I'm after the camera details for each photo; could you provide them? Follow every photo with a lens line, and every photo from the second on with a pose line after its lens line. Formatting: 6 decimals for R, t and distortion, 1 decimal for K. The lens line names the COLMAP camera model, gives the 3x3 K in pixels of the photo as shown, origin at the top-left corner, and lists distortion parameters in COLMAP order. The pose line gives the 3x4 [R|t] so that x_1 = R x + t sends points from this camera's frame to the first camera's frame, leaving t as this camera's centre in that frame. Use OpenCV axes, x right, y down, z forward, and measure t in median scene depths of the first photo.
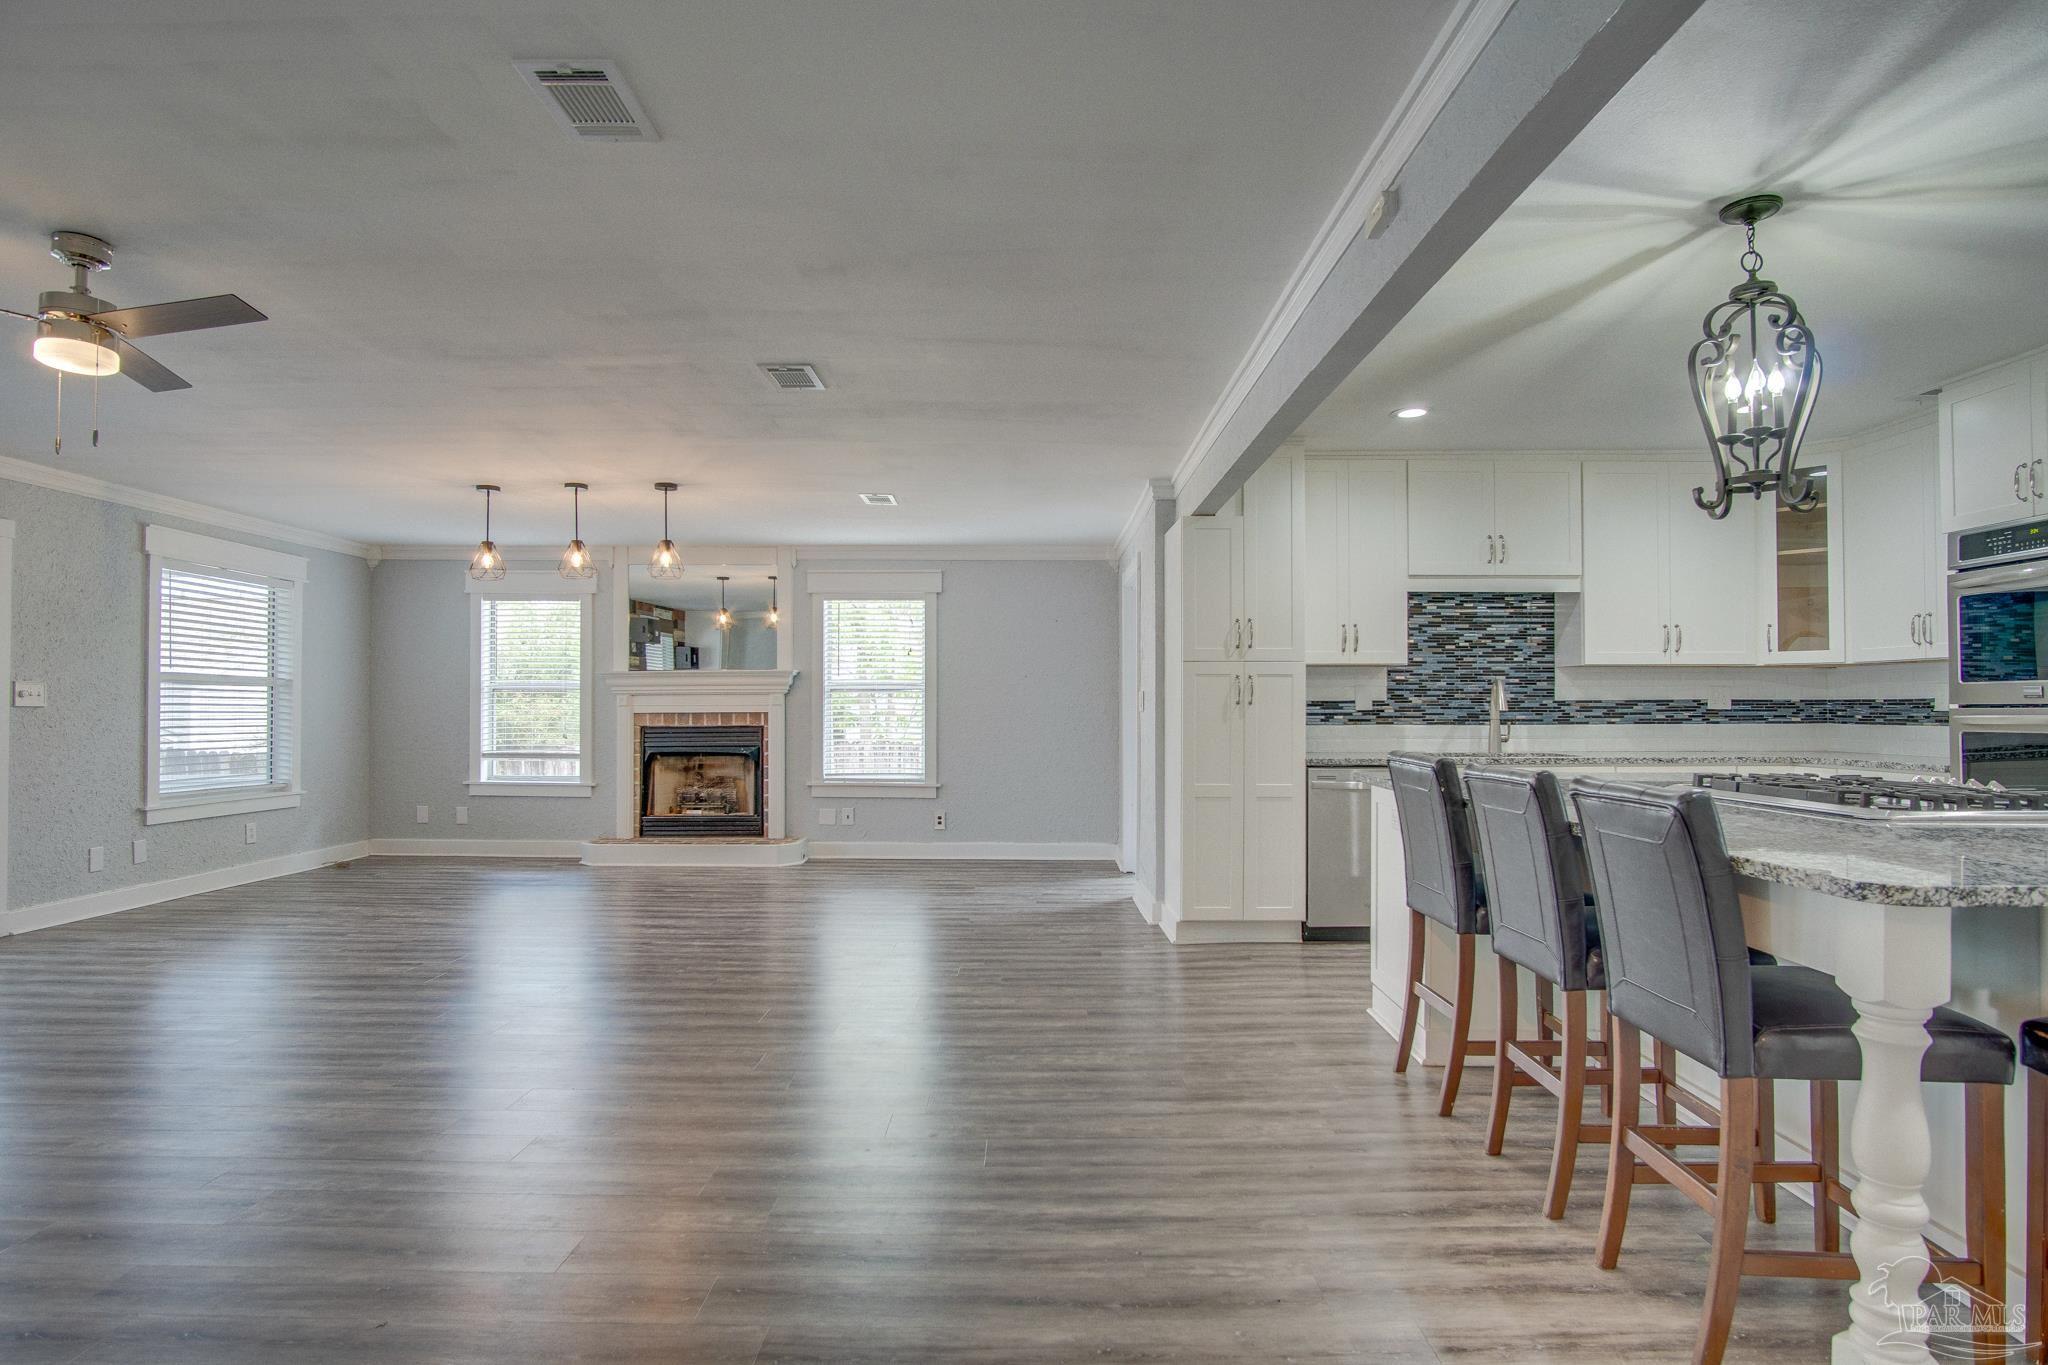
lens RADIAL K [[1095.4, 0, 1024.4], [0, 1095.4, 691.0], [0, 0, 1]] dist [-0.036061, 0.010376]
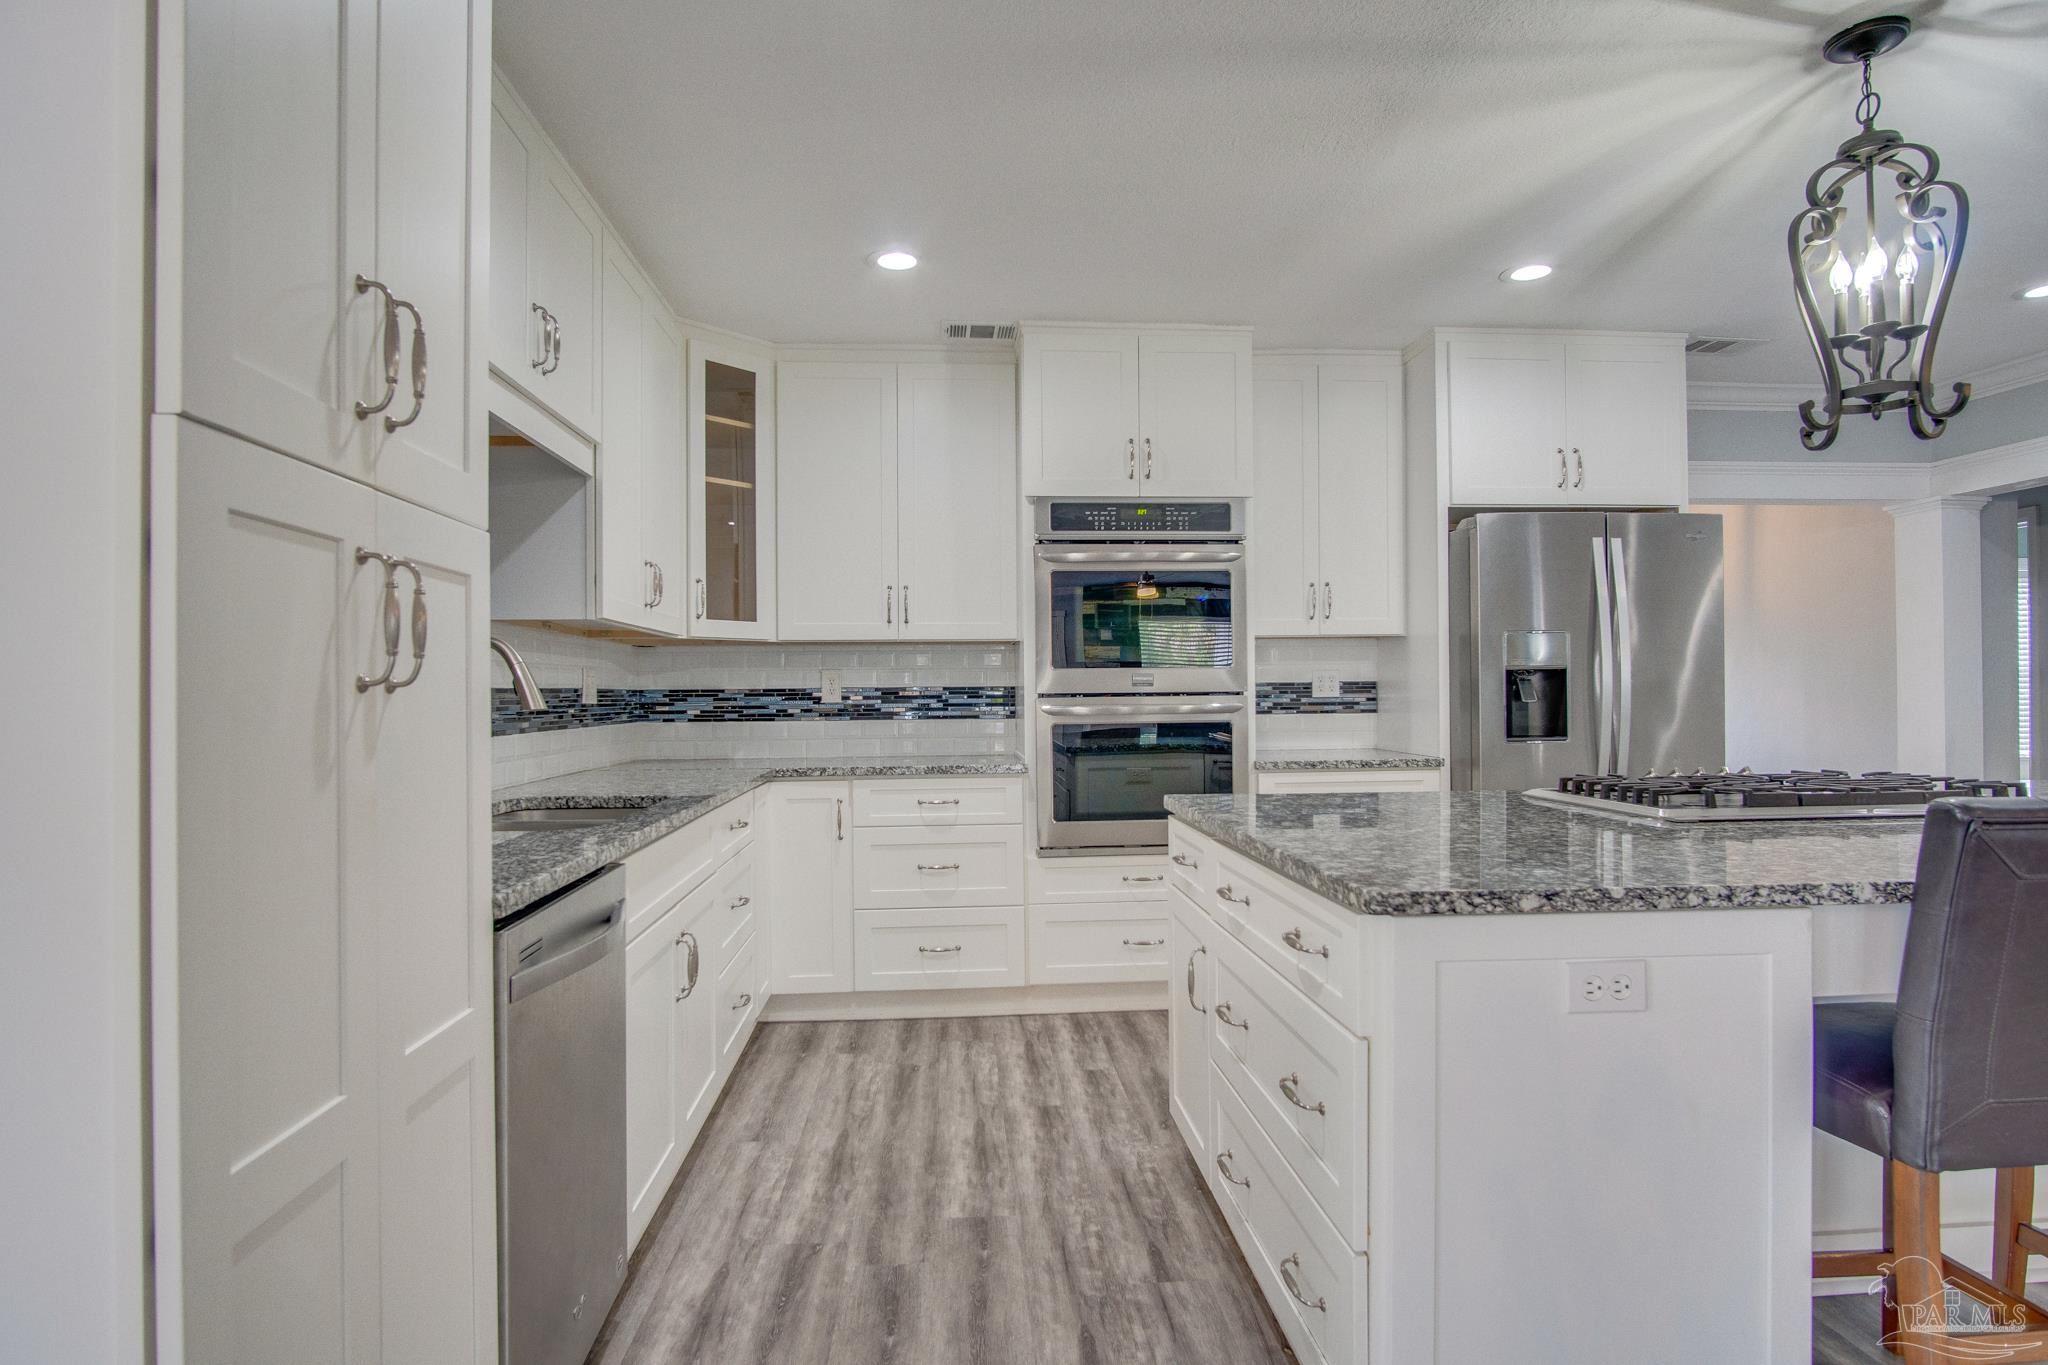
lens RADIAL K [[1095.4, 0, 1022.6], [0, 1095.4, 691.0], [0, 0, 1]] dist [-0.036061, 0.010376]
pose [[-0.079919, 0.004505, 0.996791, -0.015217], [-0.005575, 0.999972, -0.004966, 0.010933], [-0.996786, -0.005954, -0.079892, 0.795665]]
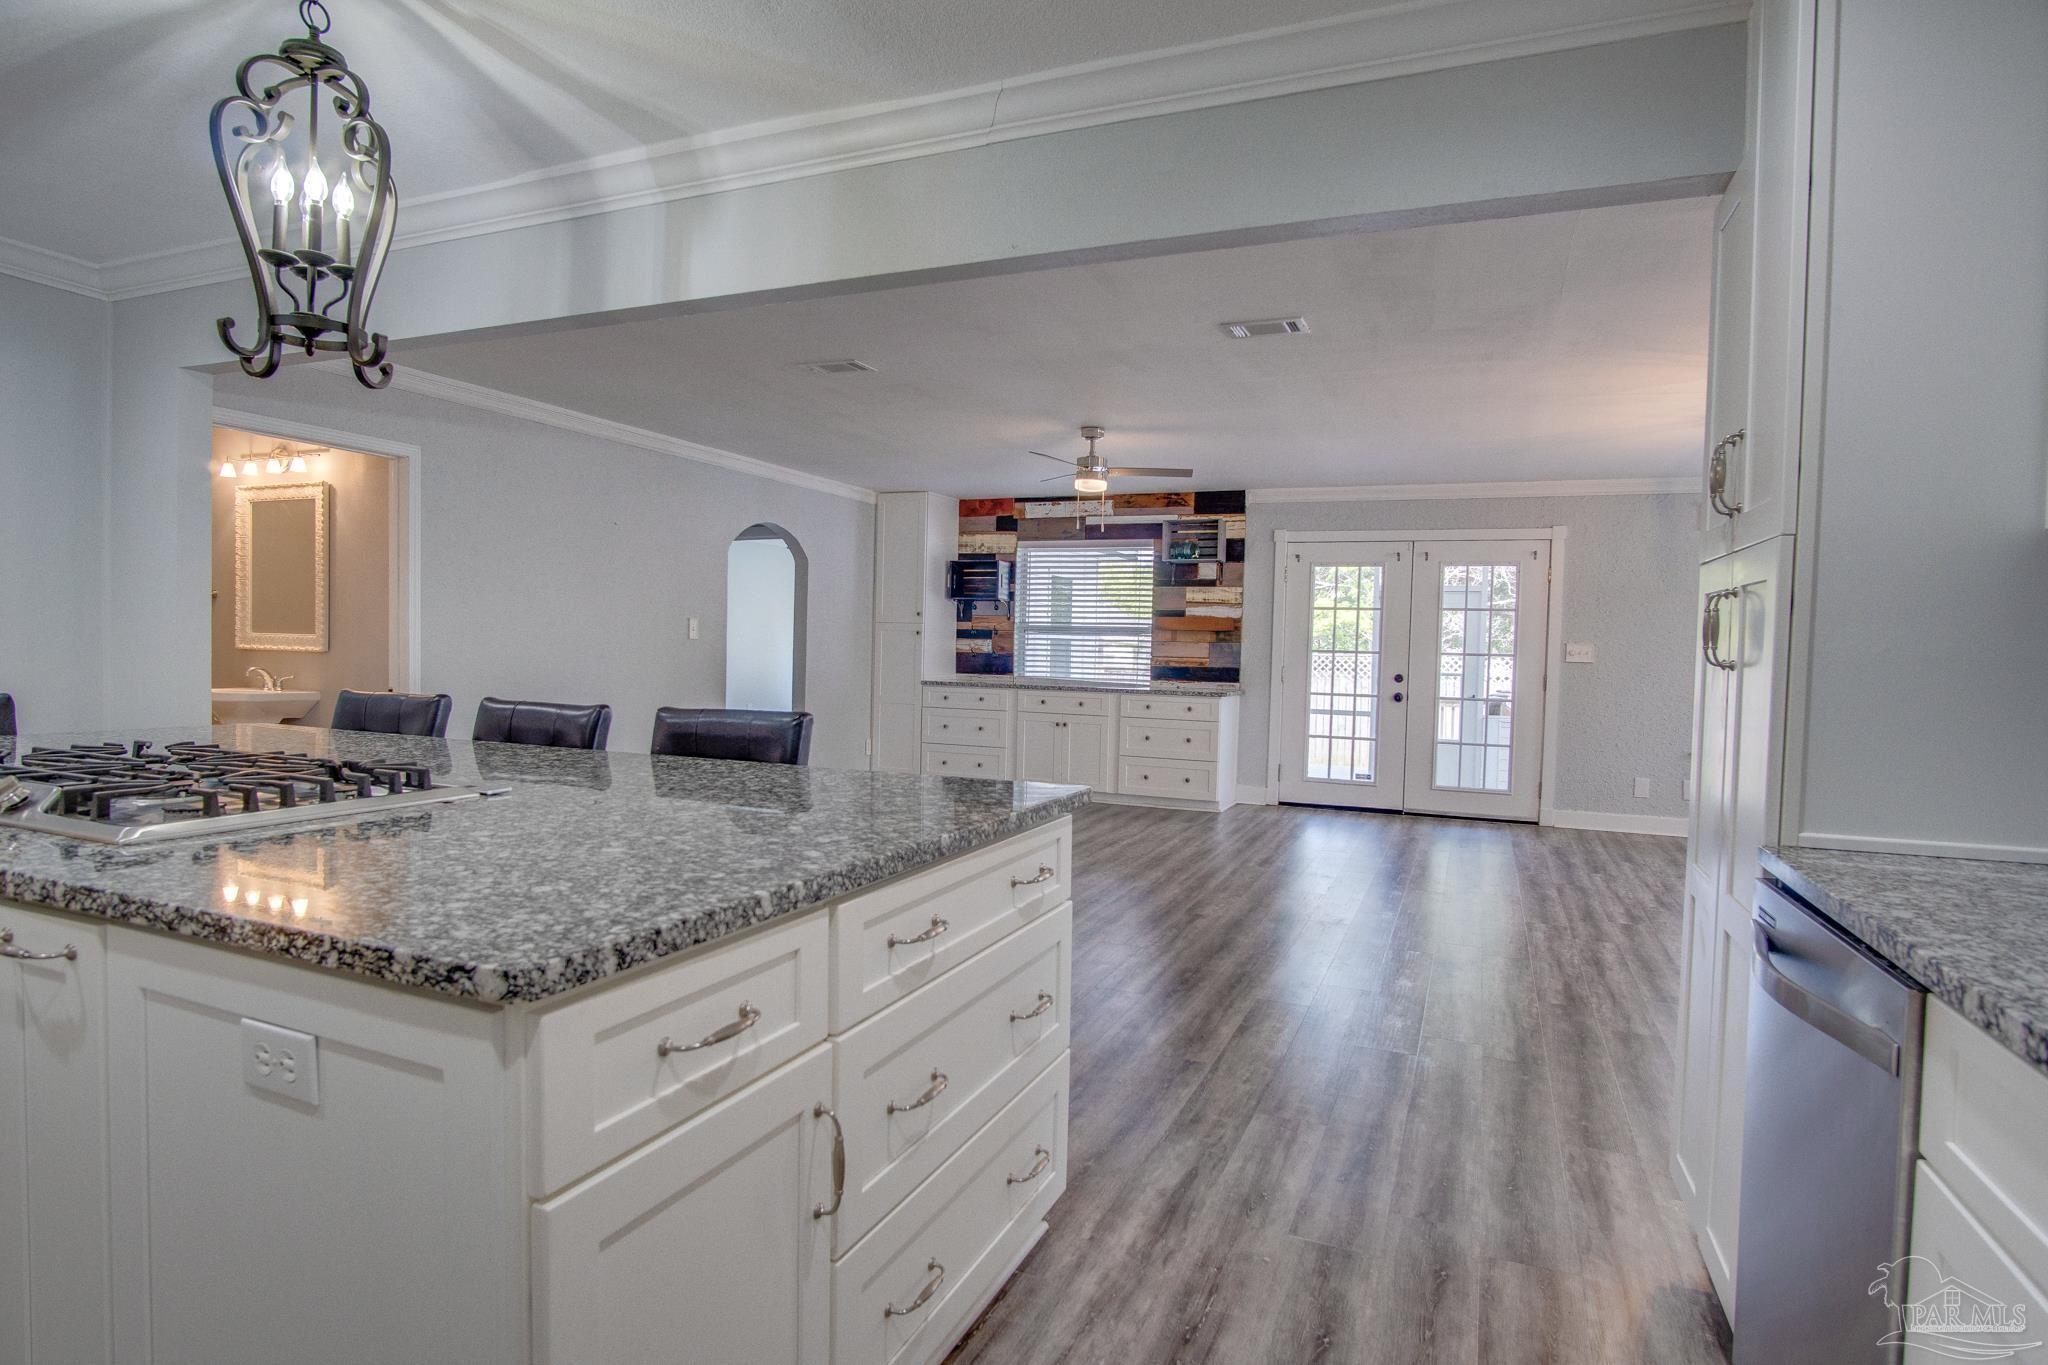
lens RADIAL K [[1095.4, 0, 1022.9], [0, 1095.4, 688.7], [0, 0, 1]] dist [-0.036061, 0.010376]
pose [[-0.382417, 0.027693, -0.923575, 0.557393], [-0.009204, 0.999387, 0.033777, 0.007509], [0.923944, 0.021417, -0.381927, 0.820495]]
